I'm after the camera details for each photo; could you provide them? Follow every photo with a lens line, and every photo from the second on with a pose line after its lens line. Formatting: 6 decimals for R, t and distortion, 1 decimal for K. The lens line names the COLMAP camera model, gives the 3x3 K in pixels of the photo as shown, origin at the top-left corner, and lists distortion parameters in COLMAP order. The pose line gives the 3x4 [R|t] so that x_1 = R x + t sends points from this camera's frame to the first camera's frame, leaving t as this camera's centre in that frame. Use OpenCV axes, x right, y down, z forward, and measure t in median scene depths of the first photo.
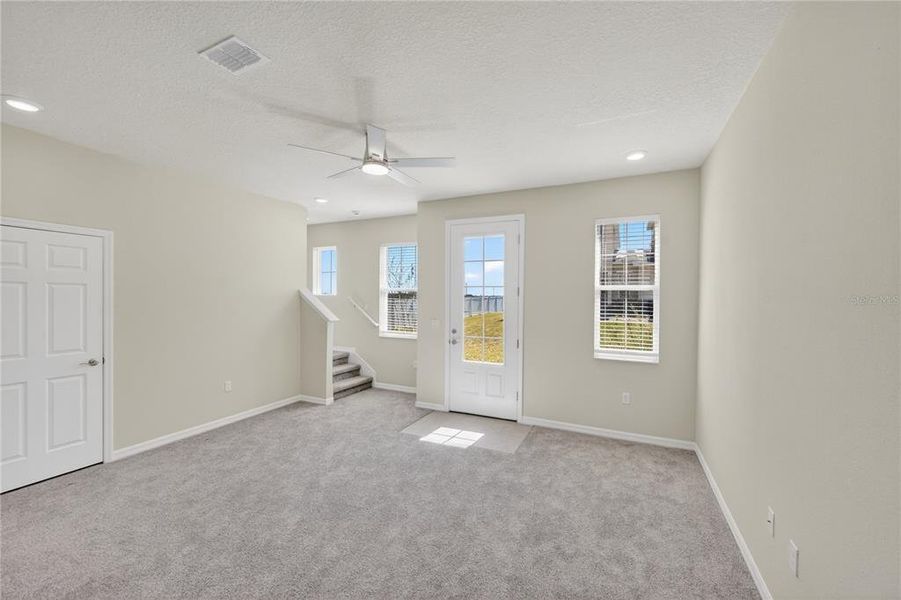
lens RADIAL K [[363.1, 0, 450.8], [0, 363.1, 299.0], [0, 0, 1]] dist [0.004722, -0.001959]
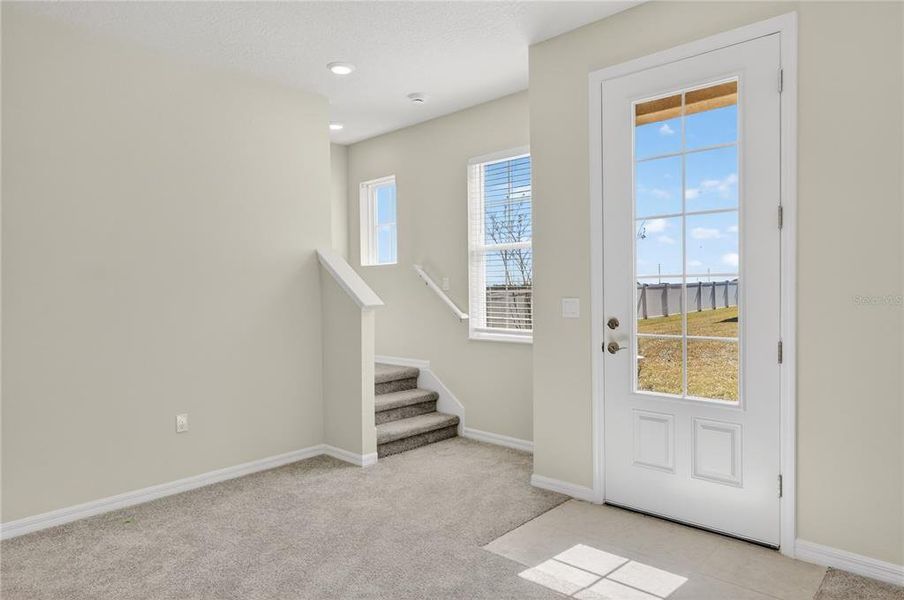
lens RADIAL K [[560.4, 0, 454.4], [0, 560.4, 303.7], [0, 0, 1]] dist [0.010320, -0.014394]
pose [[0.952752, -0.013690, -0.303440, 0.032342], [0.019621, 0.999671, 0.016505, 0.049905], [0.303114, -0.021679, 0.952708, 0.296994]]
